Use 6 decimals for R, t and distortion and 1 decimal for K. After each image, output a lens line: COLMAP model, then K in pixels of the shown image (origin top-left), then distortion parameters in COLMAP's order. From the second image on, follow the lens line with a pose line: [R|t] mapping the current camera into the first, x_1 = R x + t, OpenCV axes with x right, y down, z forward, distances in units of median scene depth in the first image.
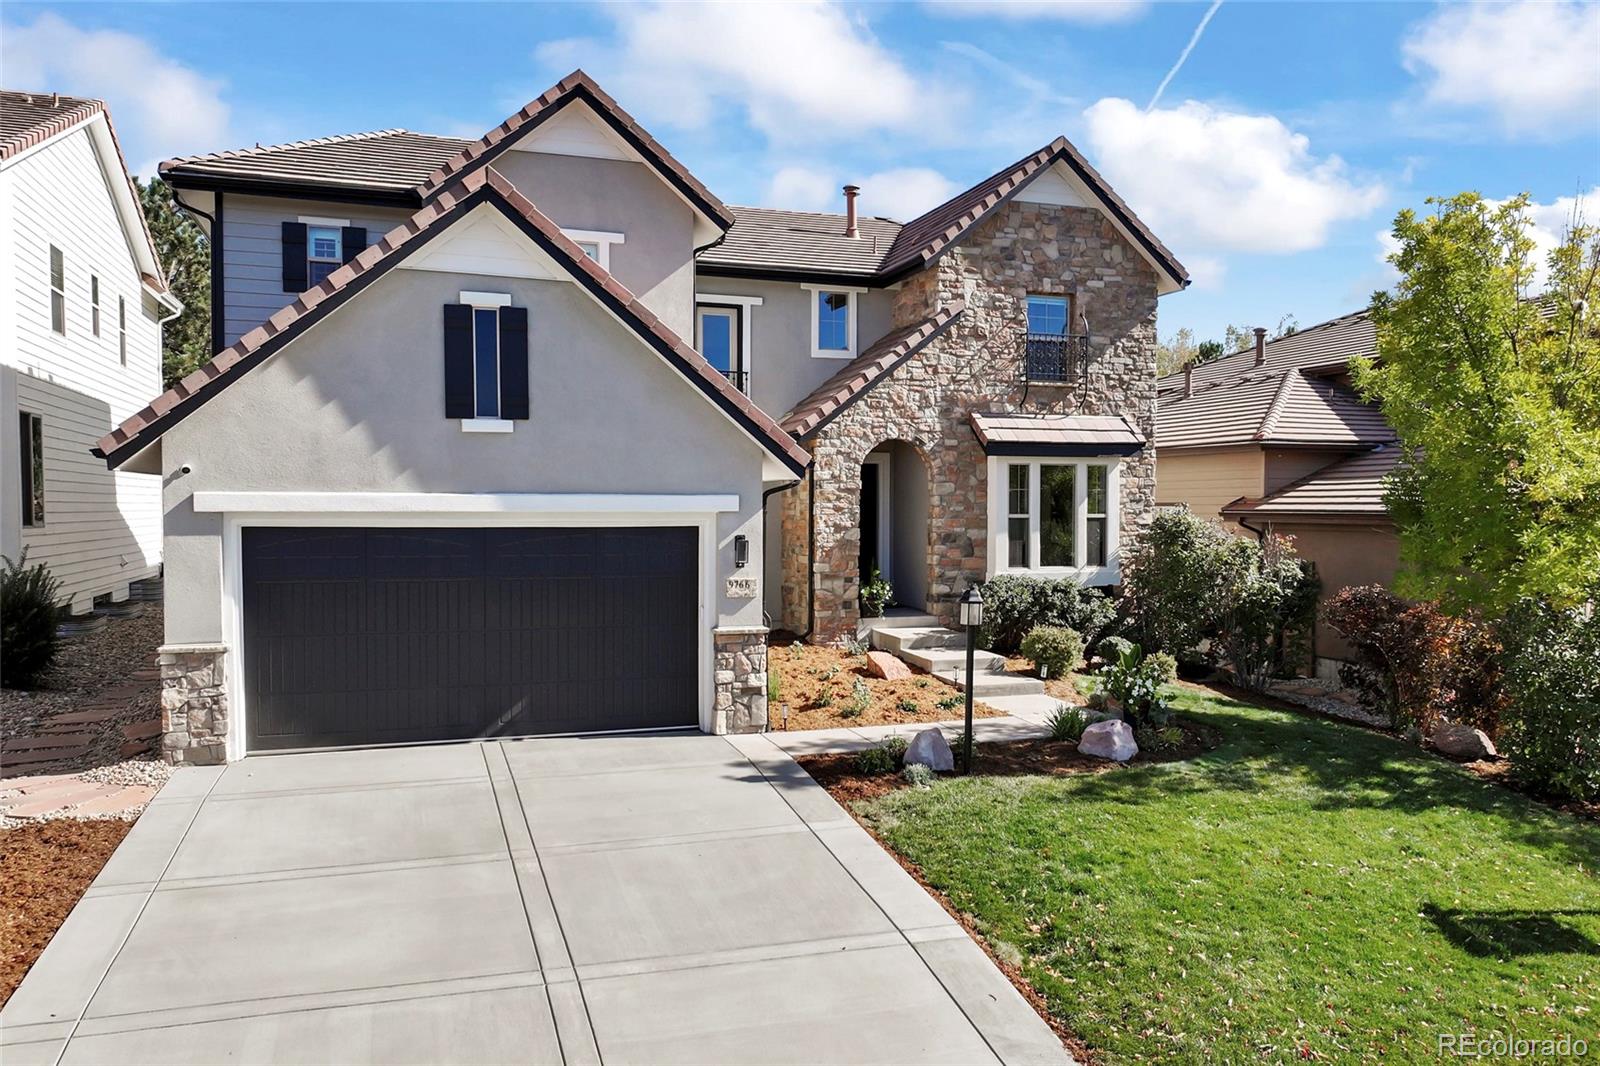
lens RADIAL K [[1181.1, 0, 805.7], [0, 1181.1, 549.4], [0, 0, 1]] dist [-0.000533, 0.005064]
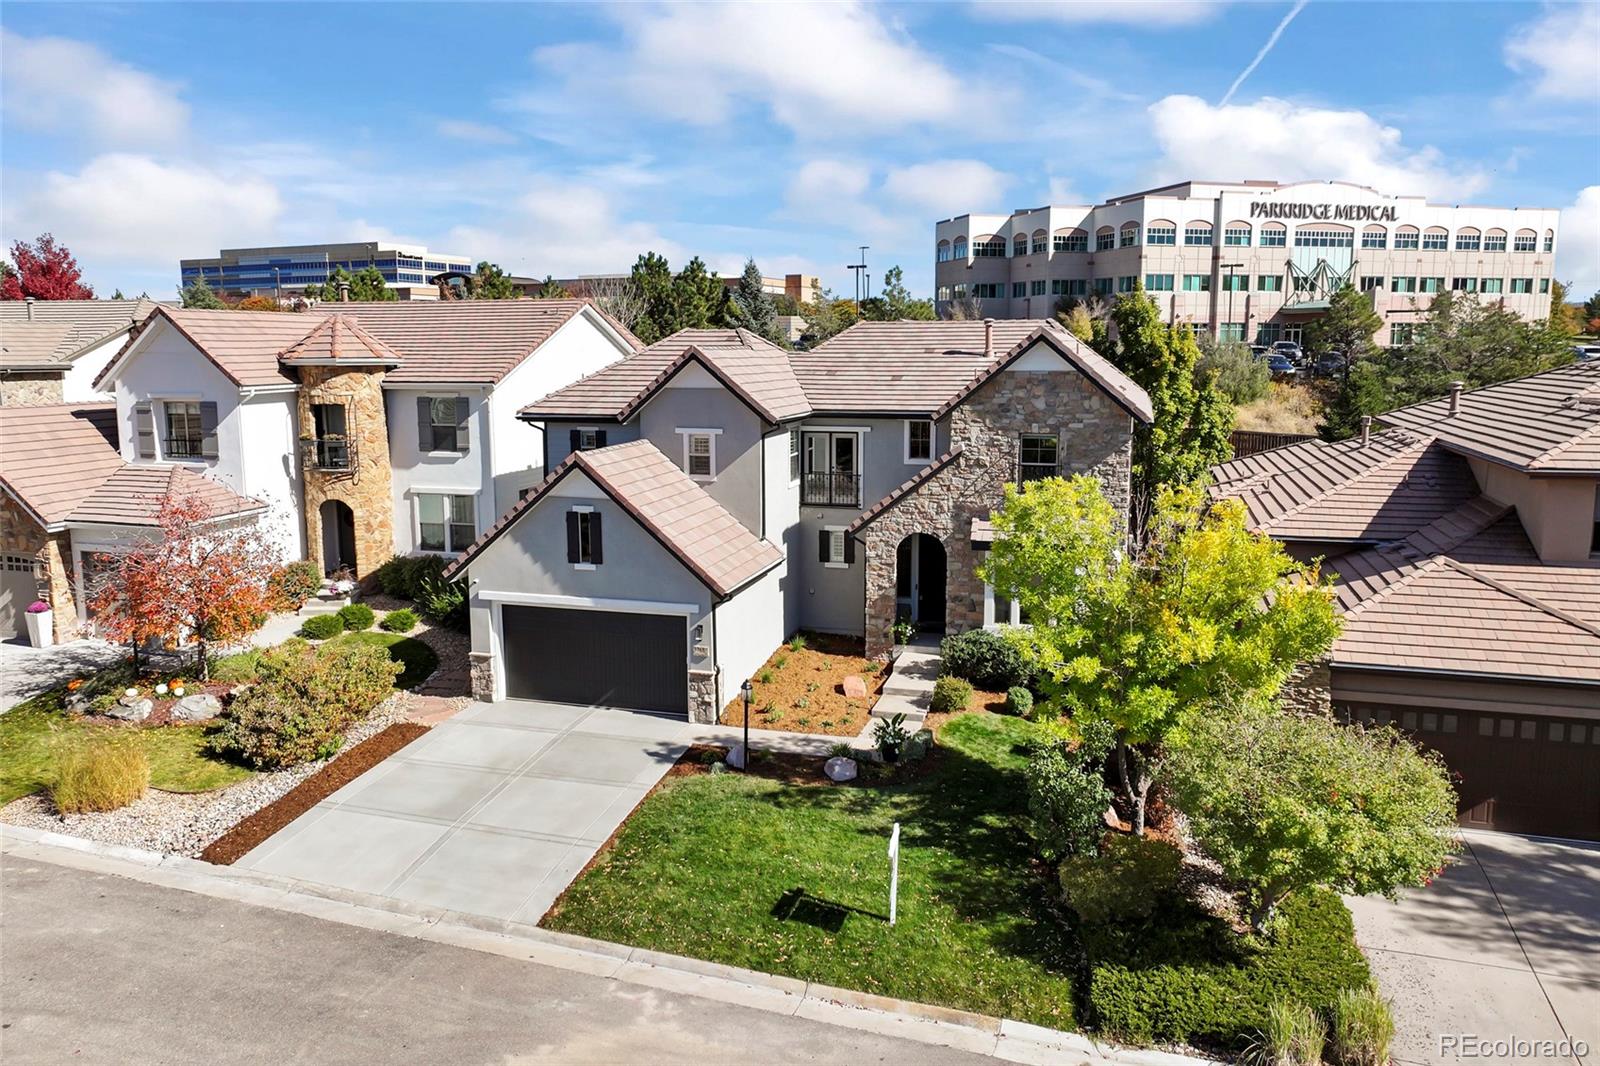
lens RADIAL K [[1145.4, 0, 811.5], [0, 1145.4, 474.9], [0, 0, 1]] dist [0.001975, 0.003387]
pose [[0.817957, 0.061644, -0.571967, 0.813276], [-0.013742, 0.996052, 0.087698, -0.298924], [0.575115, -0.063873, 0.815575, -0.294895]]
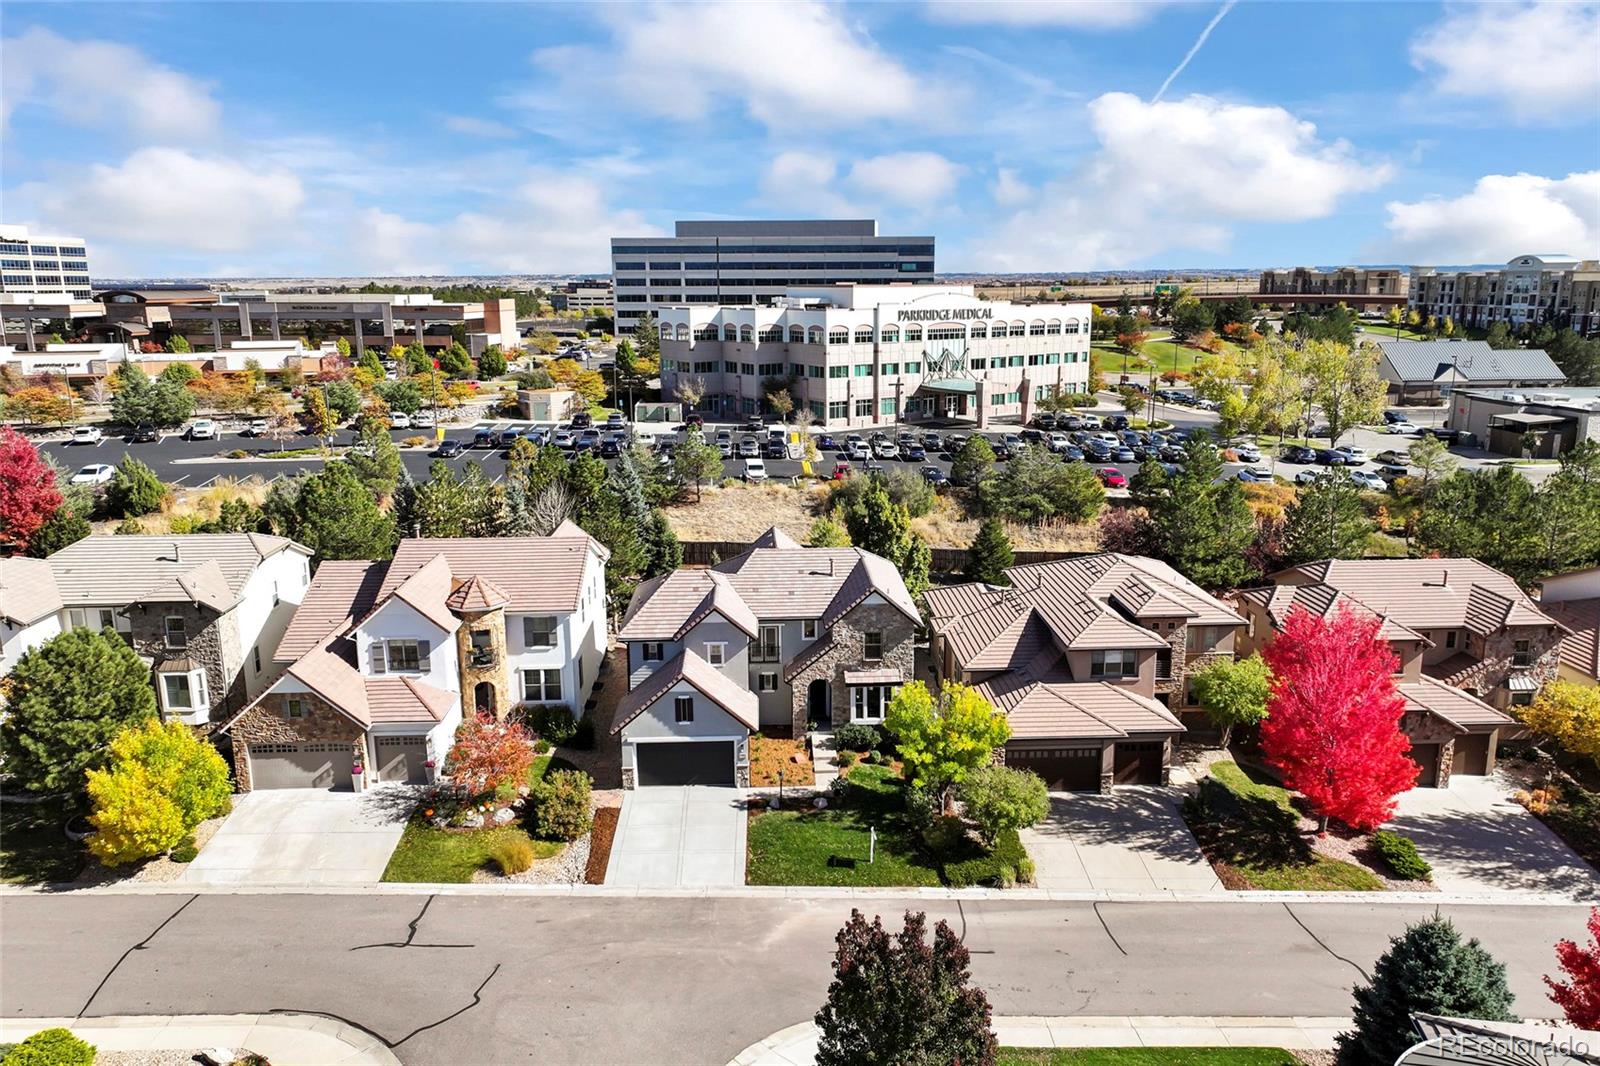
lens RADIAL K [[1145.4, 0, 811.5], [0, 1145.4, 474.9], [0, 0, 1]] dist [0.001975, 0.003387]
pose [[0.959726, 0.042422, -0.277716, 0.909590], [-0.001970, 0.989525, 0.144345, -1.106997], [0.280931, -0.137985, 0.949757, -1.922558]]
